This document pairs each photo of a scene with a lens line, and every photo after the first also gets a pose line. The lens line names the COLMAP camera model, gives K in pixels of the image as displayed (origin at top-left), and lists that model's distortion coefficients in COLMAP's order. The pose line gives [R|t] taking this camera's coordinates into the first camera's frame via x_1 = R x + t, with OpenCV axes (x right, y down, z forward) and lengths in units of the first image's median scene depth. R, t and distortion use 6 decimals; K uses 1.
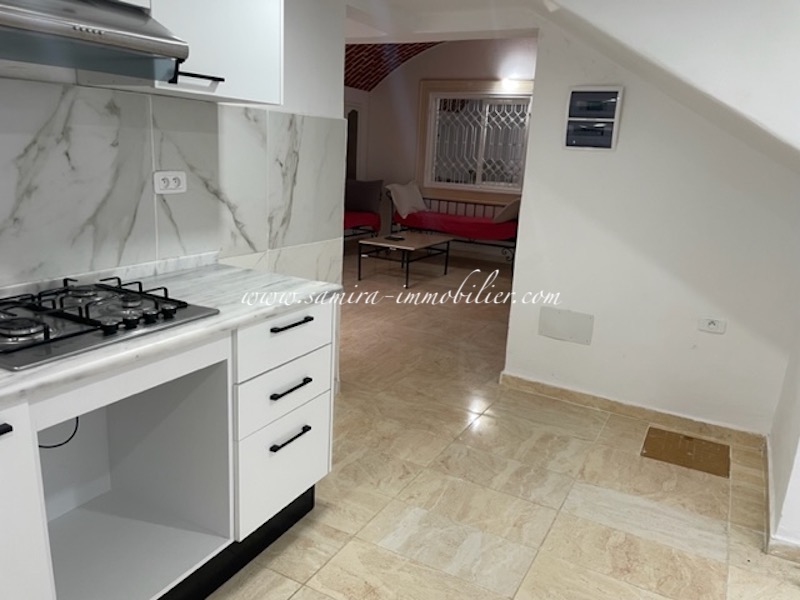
lens RADIAL K [[610.0, 0, 401.5], [0, 610.0, 307.3], [0, 0, 1]] dist [0.052895, -0.062161]
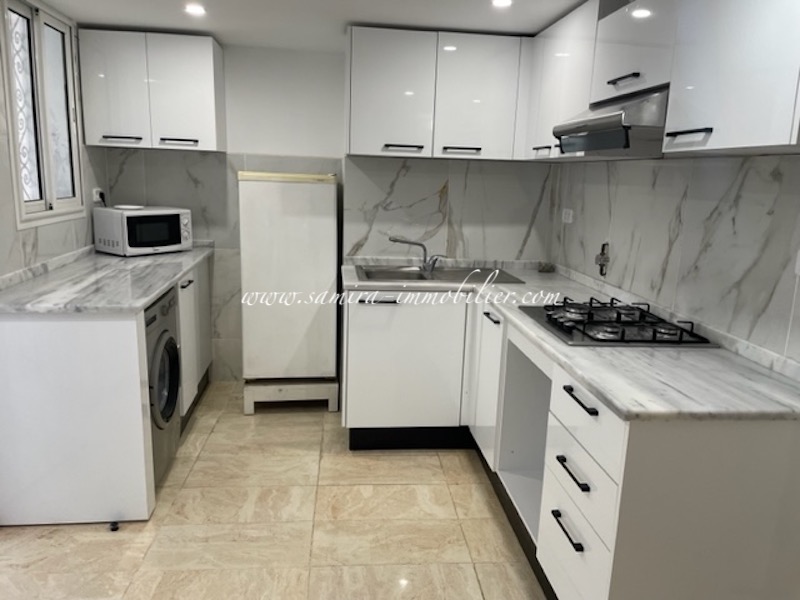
lens RADIAL K [[610.0, 0, 401.3], [0, 610.0, 302.2], [0, 0, 1]] dist [0.052895, -0.062161]
pose [[-0.822105, 0.032146, -0.568428, 0.539072], [-0.224007, 0.899615, 0.374852, -0.378850], [0.523416, 0.435500, -0.732377, 1.496122]]
